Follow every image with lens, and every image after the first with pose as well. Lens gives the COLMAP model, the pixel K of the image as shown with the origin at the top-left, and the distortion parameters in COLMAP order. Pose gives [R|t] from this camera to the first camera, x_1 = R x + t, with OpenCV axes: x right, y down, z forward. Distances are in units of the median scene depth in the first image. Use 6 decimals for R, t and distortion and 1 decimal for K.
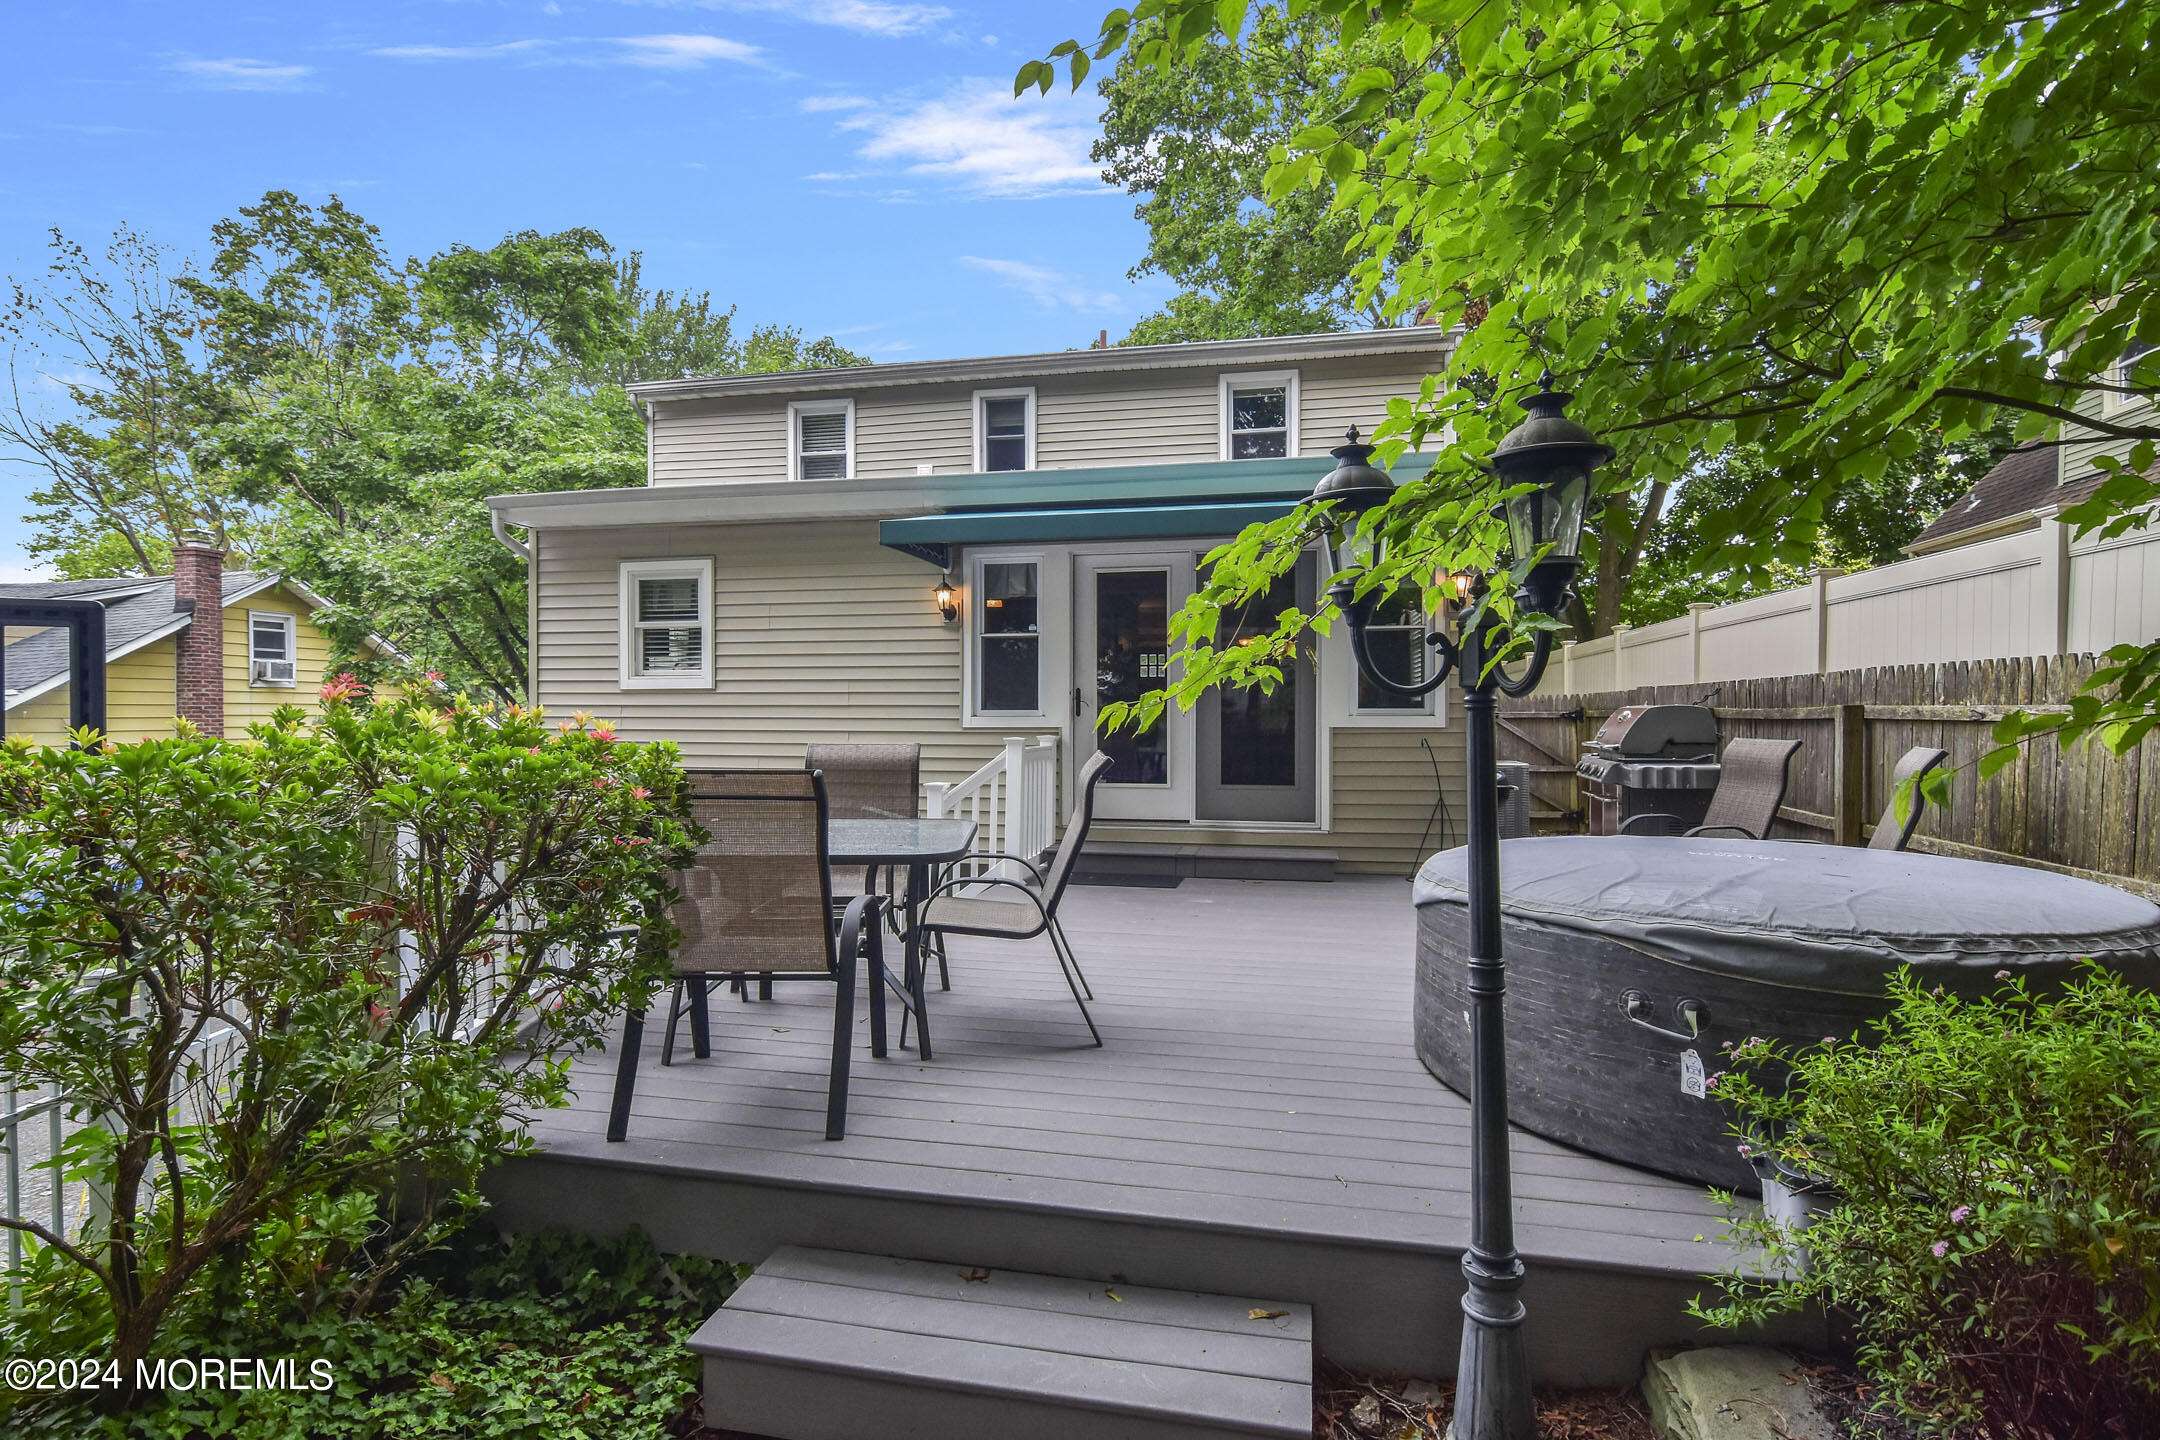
lens RADIAL K [[1064.8, 0, 1076.9], [0, 1064.8, 721.8], [0, 0, 1]] dist [-0.005572, 0.002864]
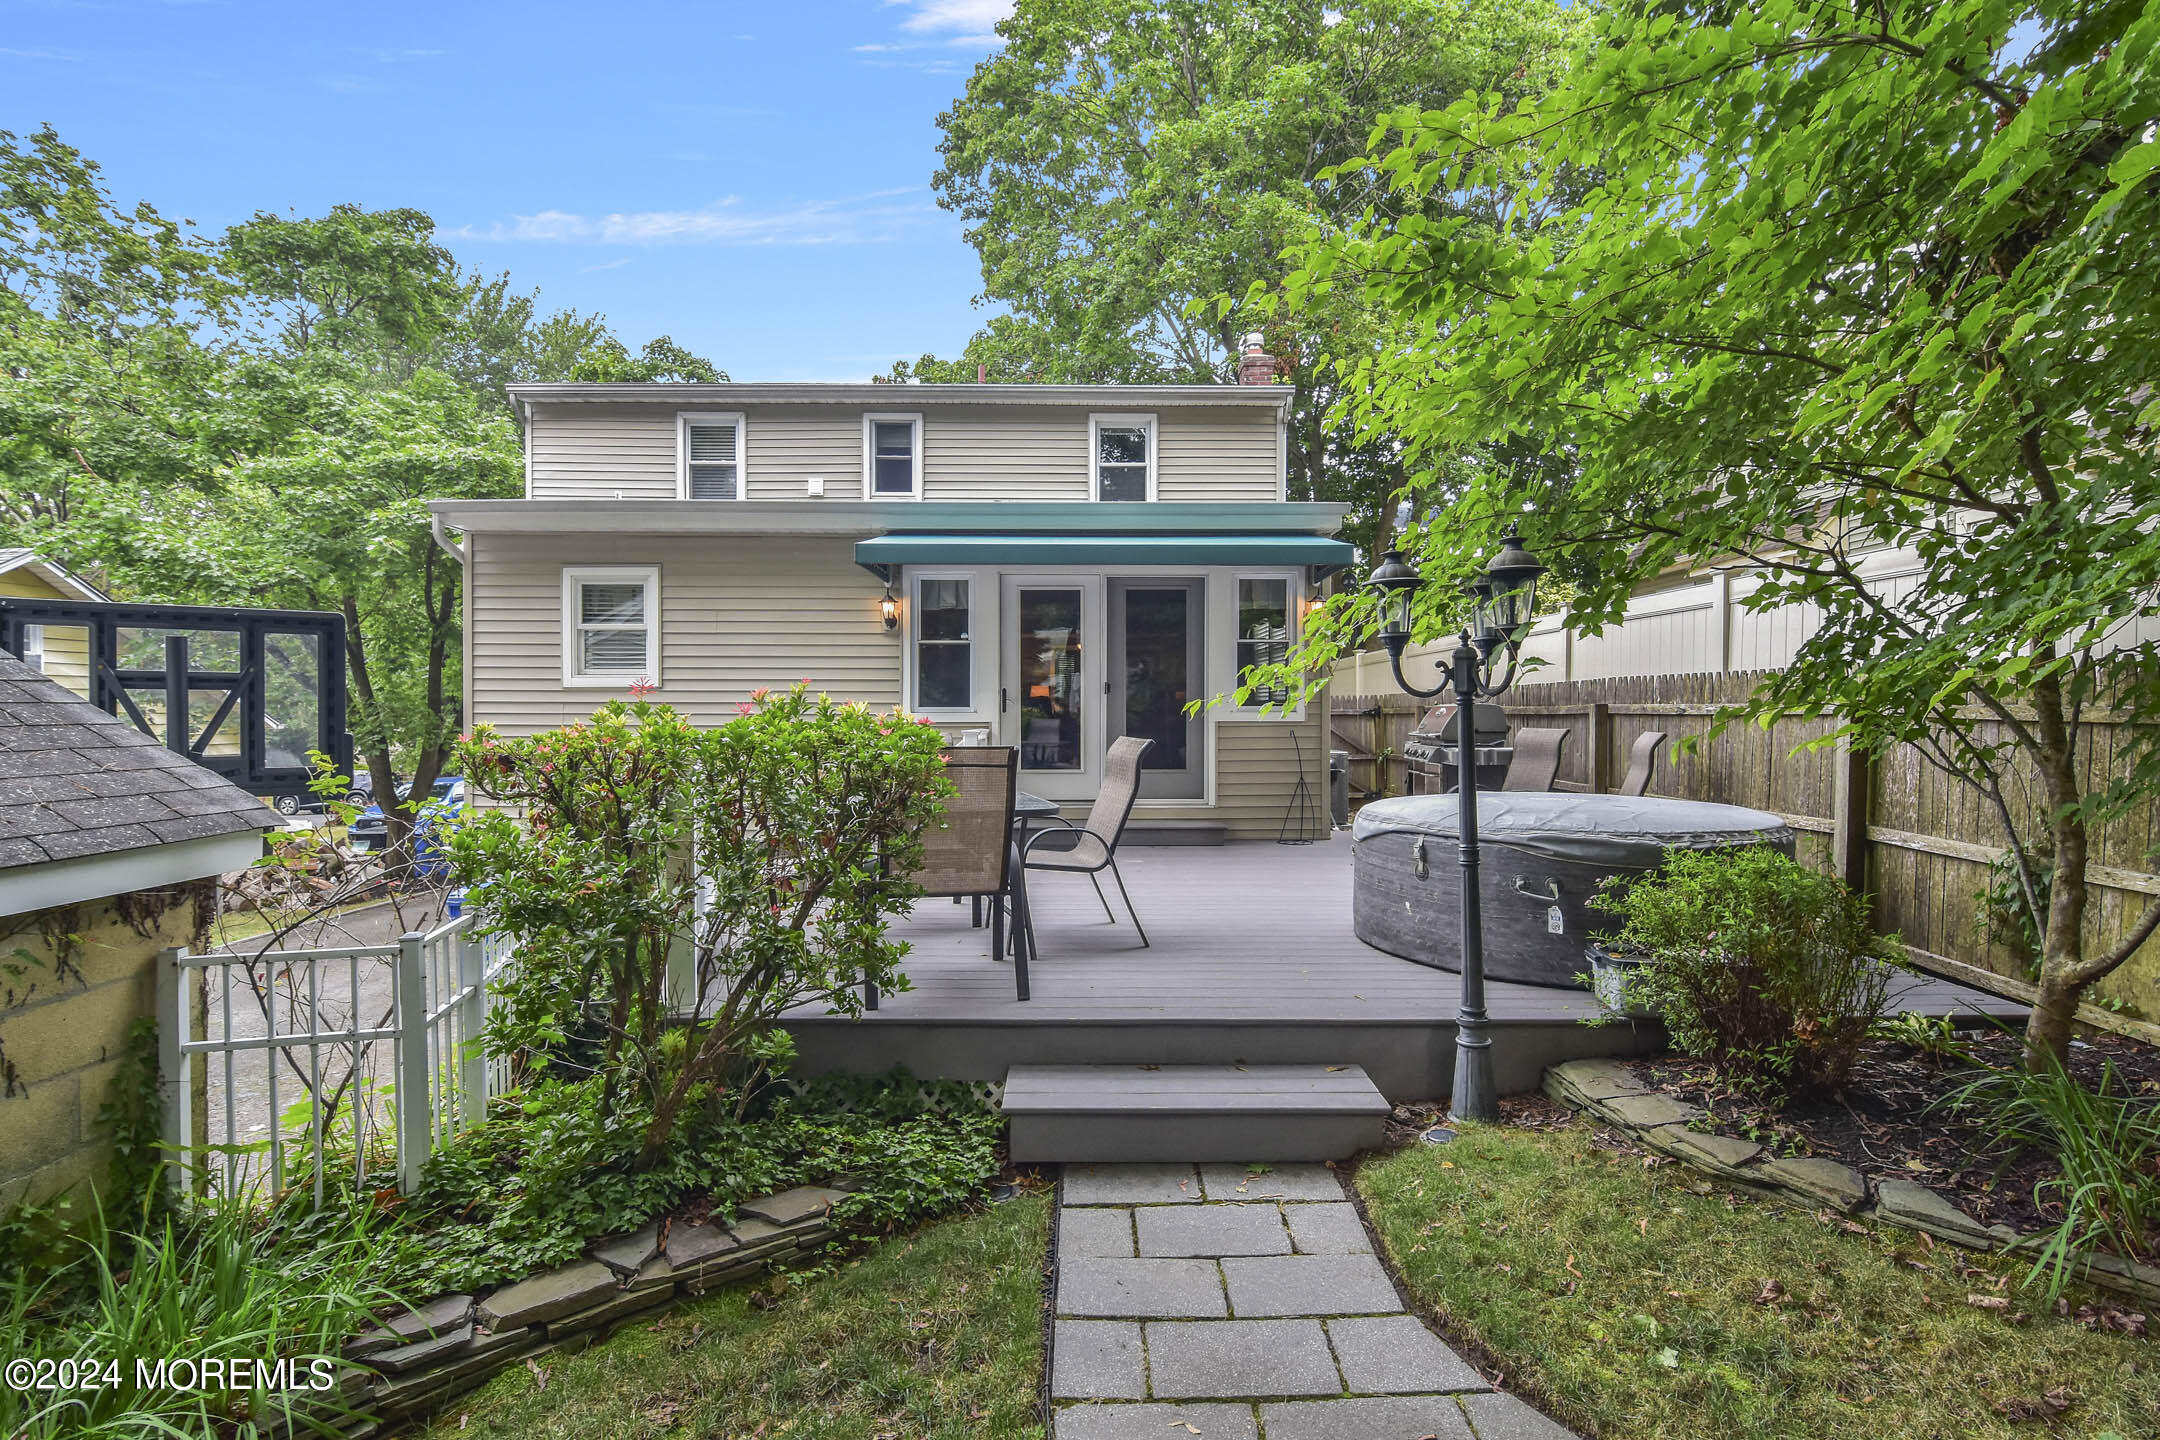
lens RADIAL K [[1064.8, 0, 1080.6], [0, 1064.8, 722.8], [0, 0, 1]] dist [-0.005572, 0.002864]
pose [[0.976723, -0.001500, 0.214501, -0.120374], [0.001055, 0.999997, 0.002192, 0.002599], [-0.214503, -0.001915, 0.976721, -0.113872]]
